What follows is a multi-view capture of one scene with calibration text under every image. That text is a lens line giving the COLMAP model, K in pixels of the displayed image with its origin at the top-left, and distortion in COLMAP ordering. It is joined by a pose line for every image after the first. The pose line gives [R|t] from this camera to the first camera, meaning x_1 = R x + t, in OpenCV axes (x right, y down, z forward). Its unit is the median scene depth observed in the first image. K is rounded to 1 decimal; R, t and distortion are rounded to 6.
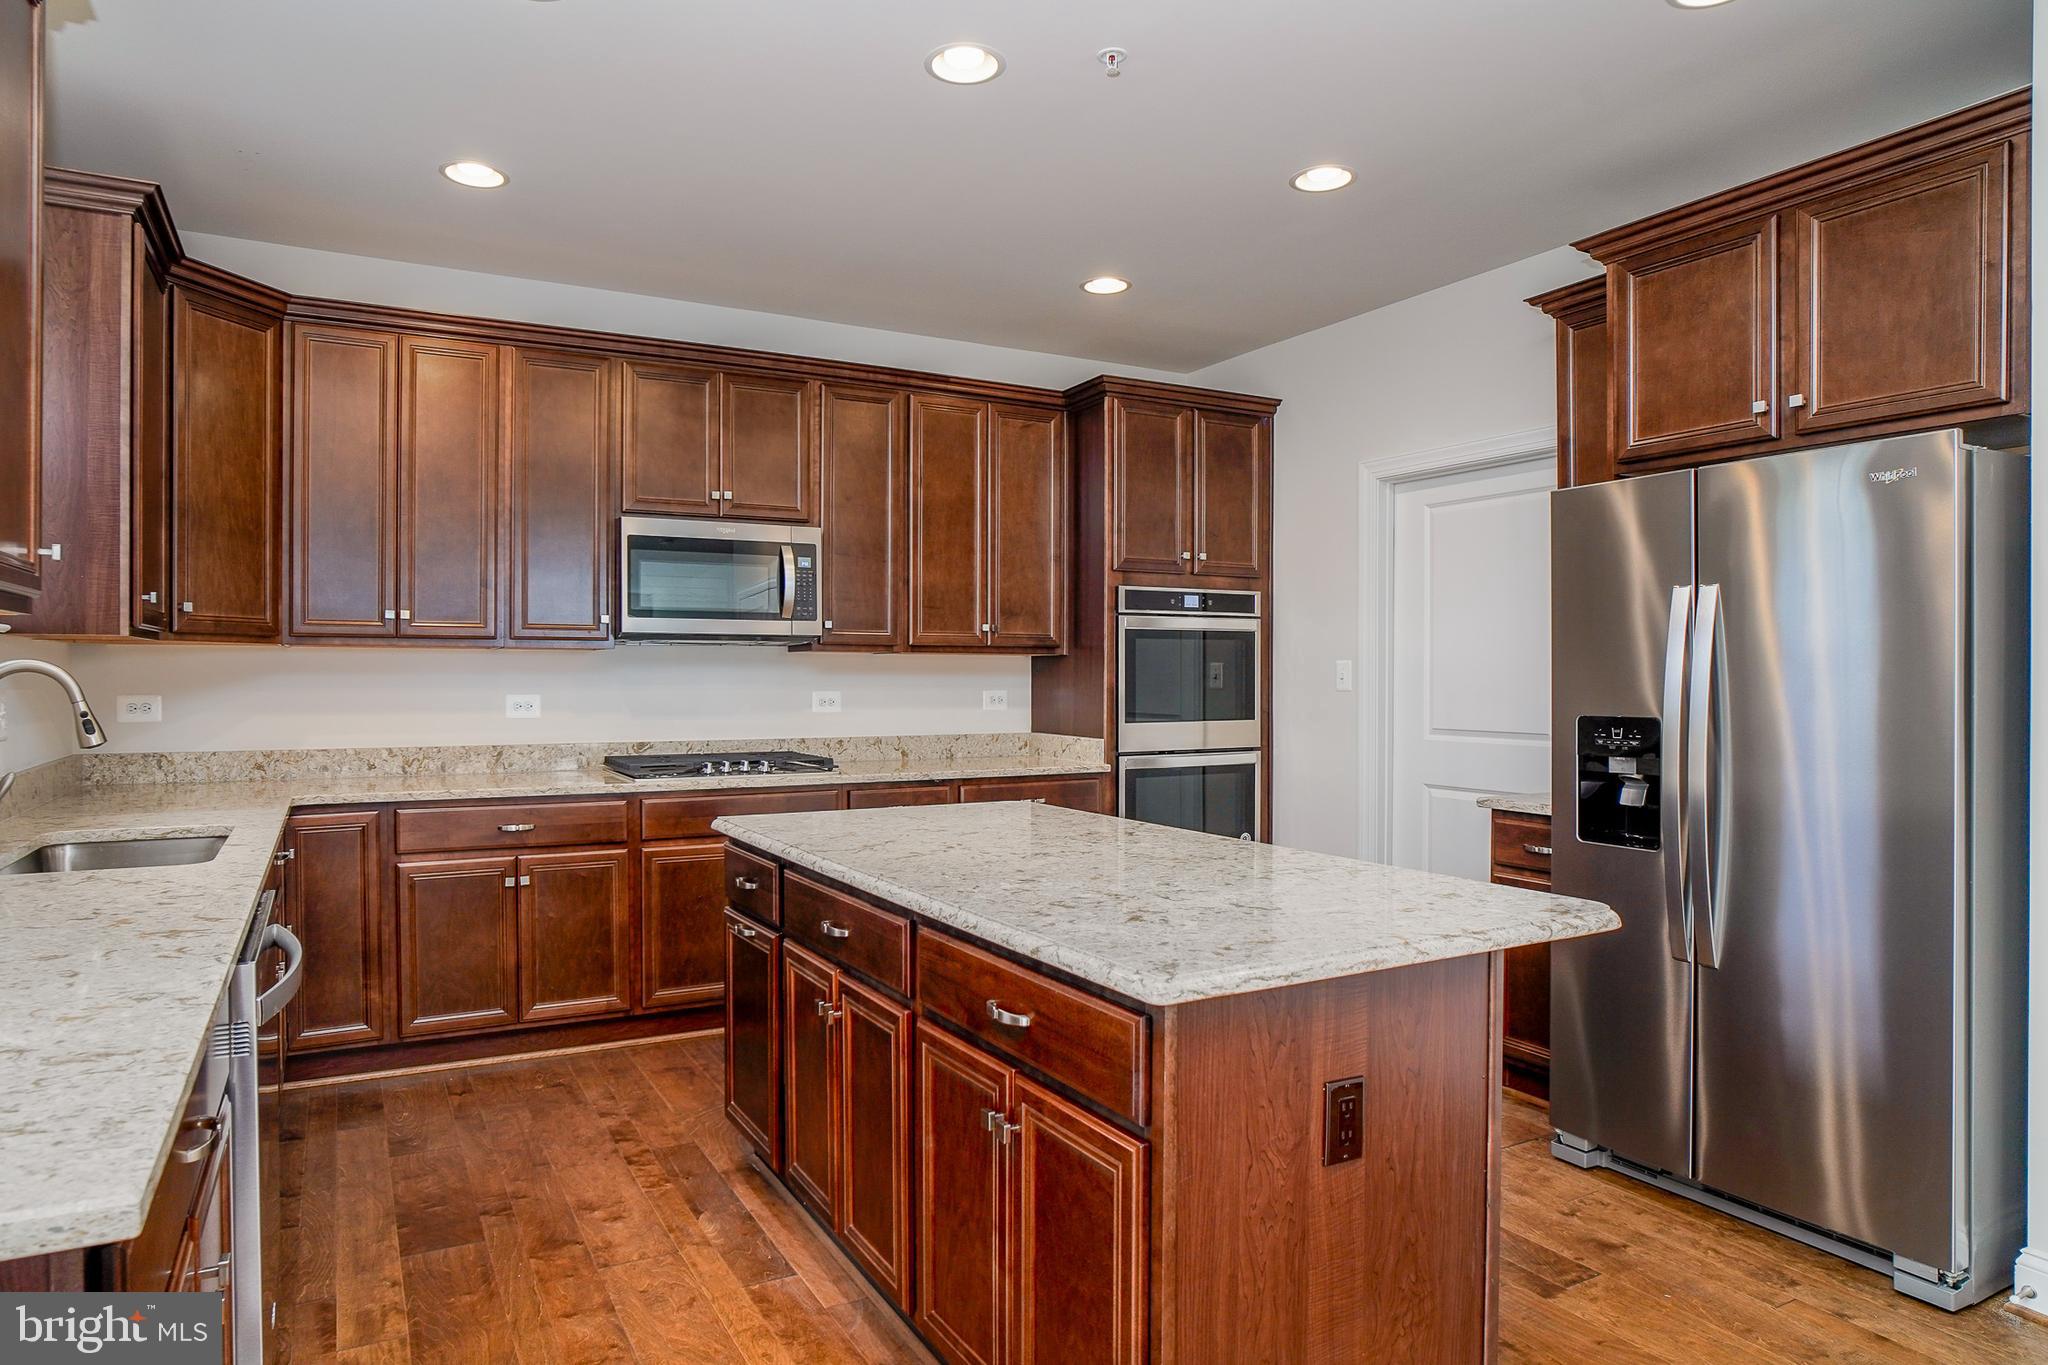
lens RADIAL K [[1205.0, 0, 972.2], [0, 1205.0, 684.5], [0, 0, 1]] dist [-0.024080, -0.000498]
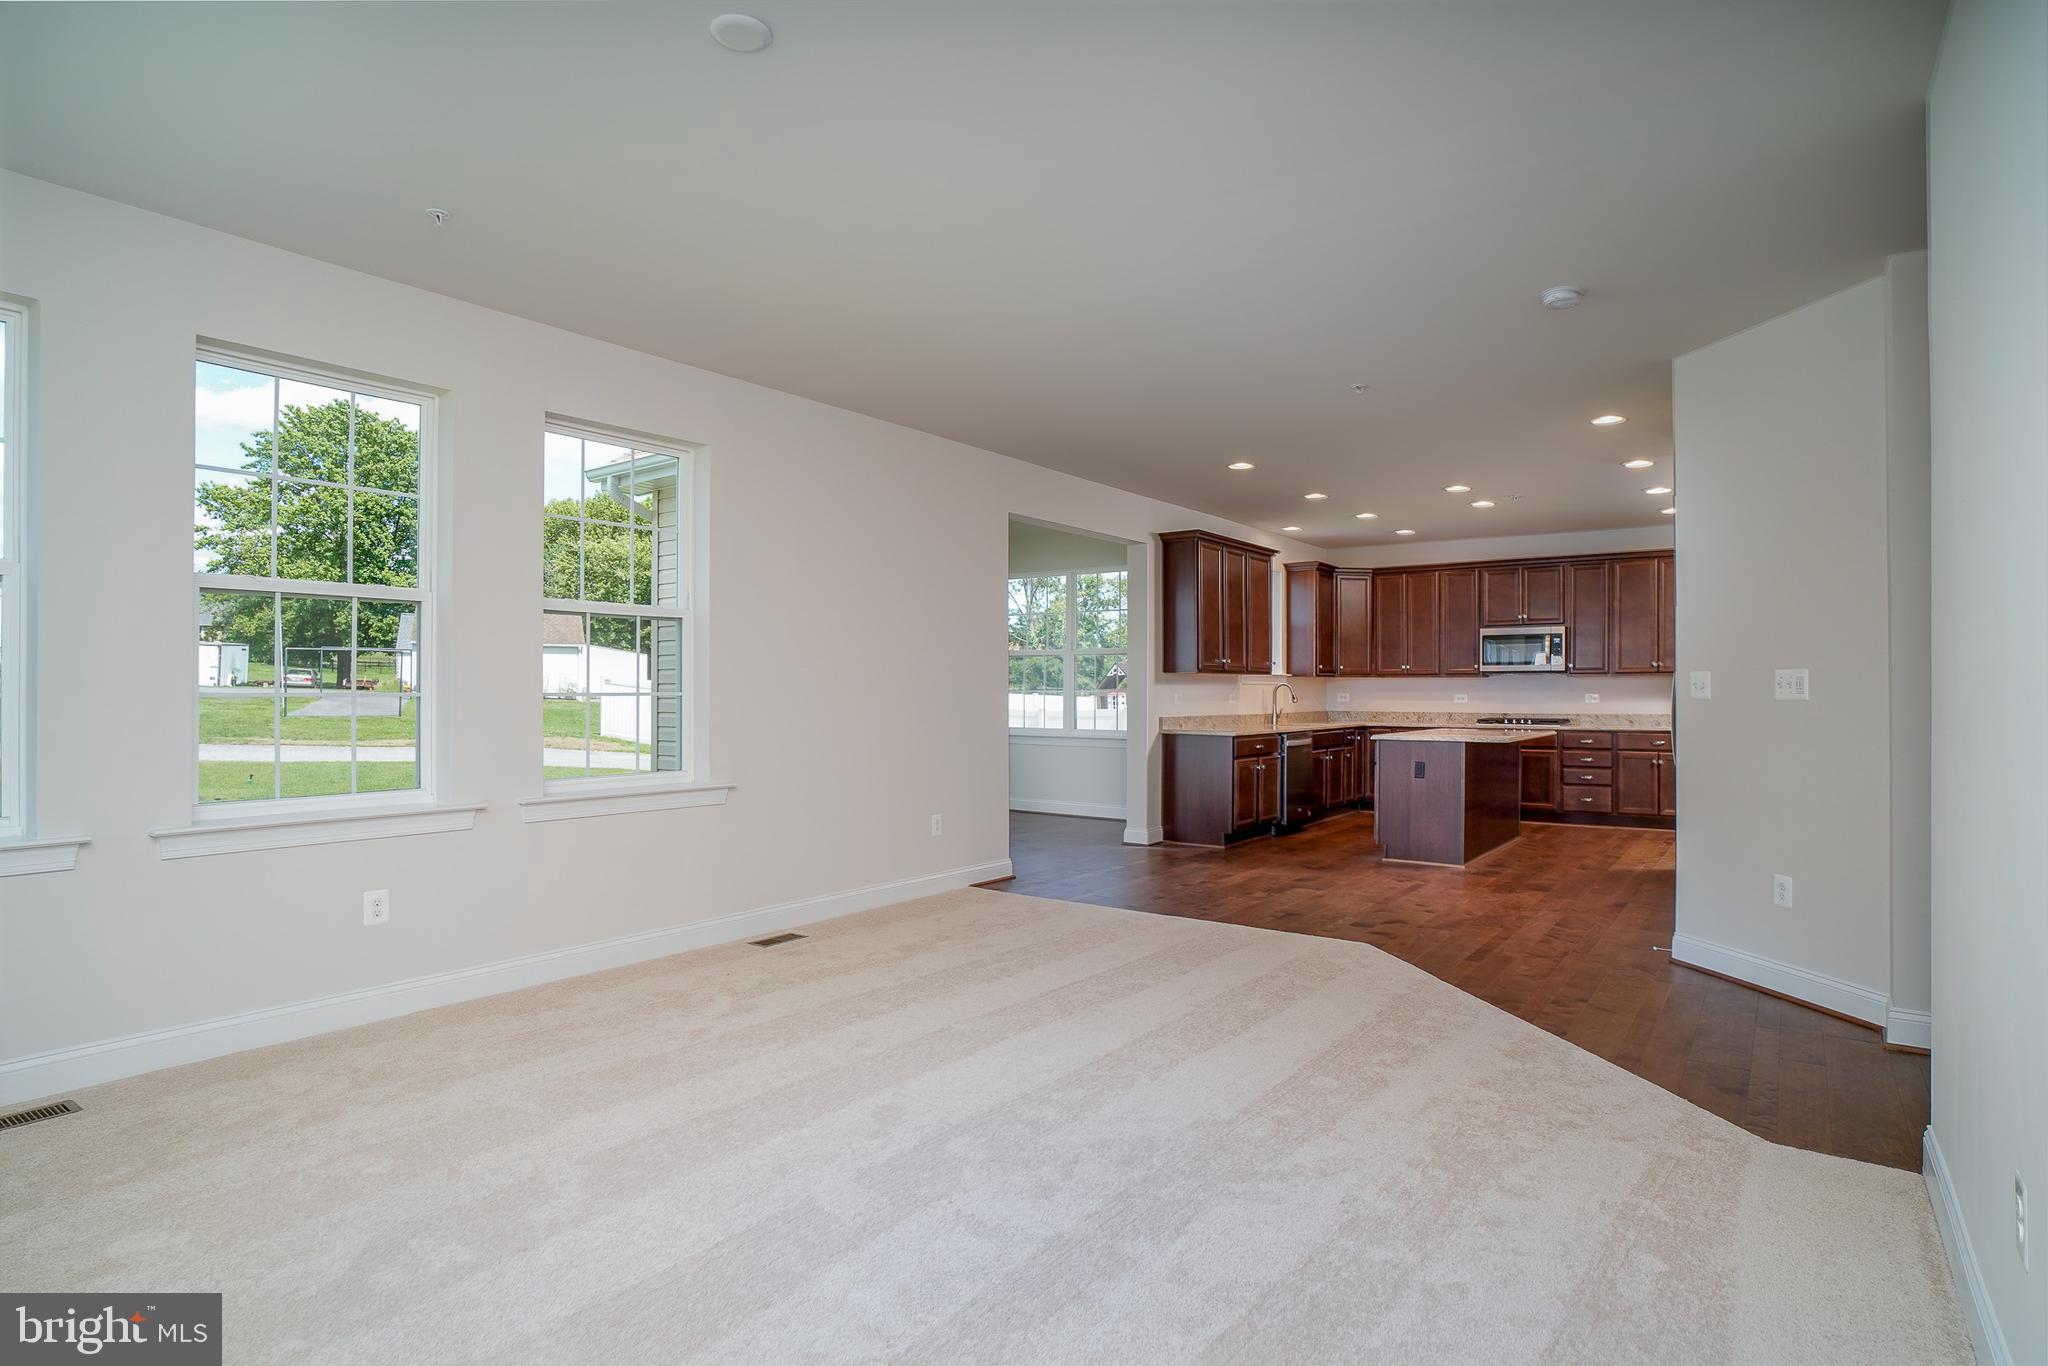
lens RADIAL K [[1106.7, 0, 1026.5], [0, 1106.7, 678.1], [0, 0, 1]] dist [-0.028251, 0.005352]
pose [[0.462667, -0.007083, -0.886504, 1.395520], [-0.006959, 0.999908, -0.011621, 0.008498], [0.886505, 0.011545, 0.462575, -1.028754]]
